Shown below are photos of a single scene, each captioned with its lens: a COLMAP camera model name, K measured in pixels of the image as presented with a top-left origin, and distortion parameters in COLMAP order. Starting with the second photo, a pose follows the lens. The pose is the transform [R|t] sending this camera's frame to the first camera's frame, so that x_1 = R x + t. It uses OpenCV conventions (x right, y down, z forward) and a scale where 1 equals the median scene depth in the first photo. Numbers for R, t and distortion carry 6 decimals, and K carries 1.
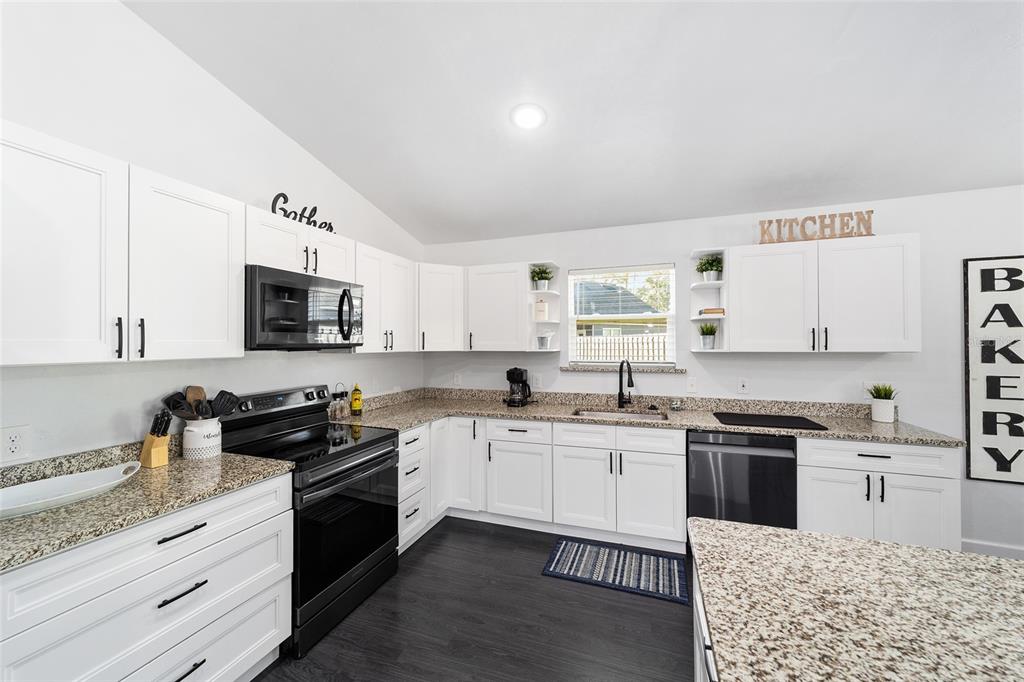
lens RADIAL K [[392.4, 0, 508.8], [0, 392.4, 341.3], [0, 0, 1]] dist [-0.017963, 0.009570]
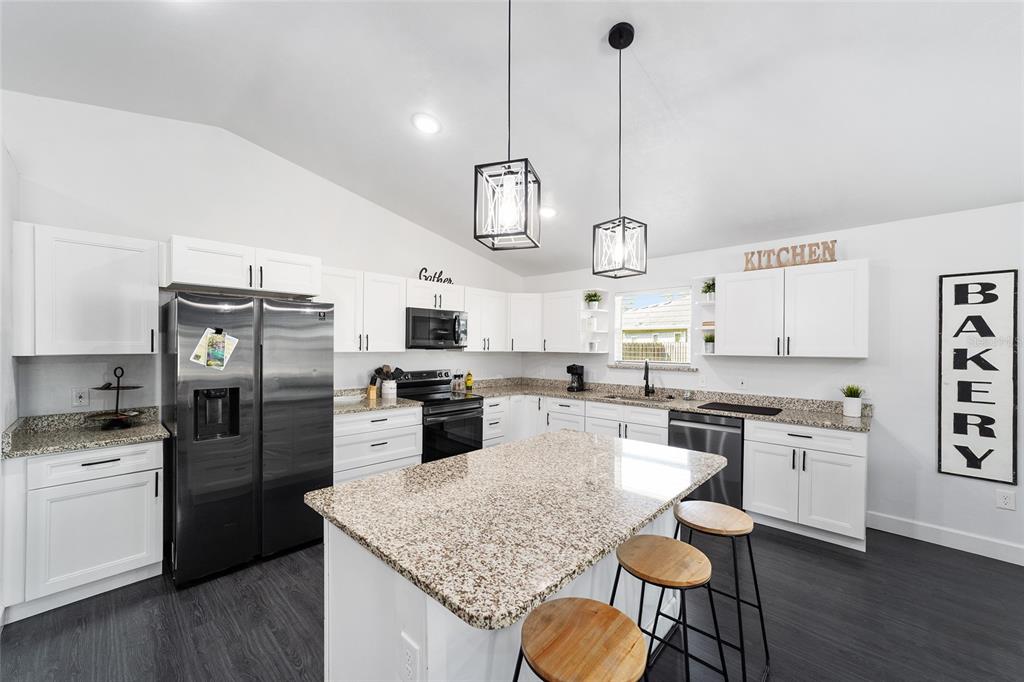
lens RADIAL K [[397.9, 0, 513.2], [0, 397.9, 345.1], [0, 0, 1]] dist [-0.018143, 0.010475]
pose [[0.917492, 0.009161, -0.397649, 0.499458], [-0.008956, 0.999957, 0.002374, -0.004242], [0.397654, 0.001383, 0.917535, -0.518286]]
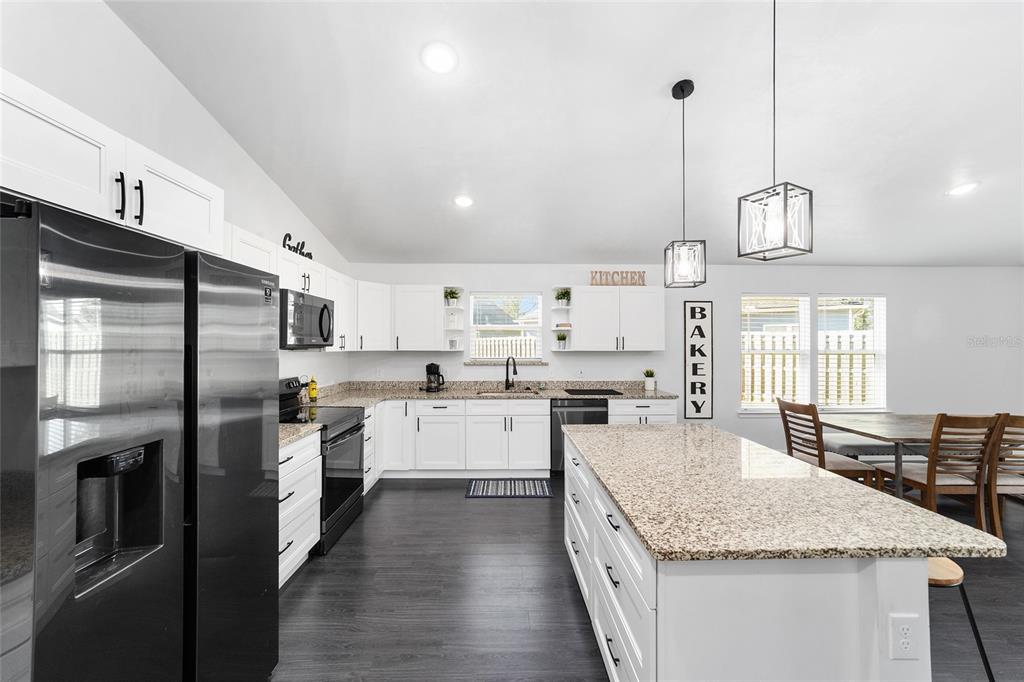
lens RADIAL K [[392.4, 0, 508.8], [0, 392.4, 341.3], [0, 0, 1]] dist [-0.017963, 0.009570]
pose [[0.933144, 0.008178, 0.359411, -0.286412], [-0.006734, 0.999963, -0.005272, -0.002131], [-0.359441, 0.002499, 0.933165, -0.442994]]
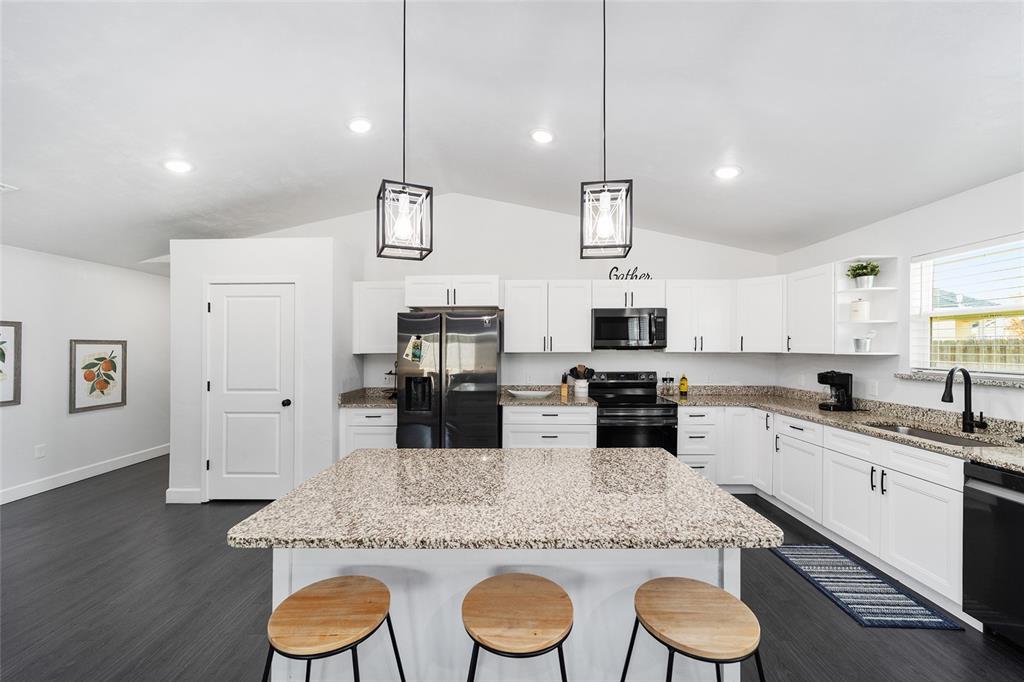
lens RADIAL K [[397.9, 0, 513.2], [0, 397.9, 345.1], [0, 0, 1]] dist [-0.018143, 0.010475]
pose [[0.327983, -0.001448, -0.944683, 0.885150], [0.005579, 0.999984, 0.000404, -0.002147], [0.944667, -0.005403, 0.327986, -0.083797]]
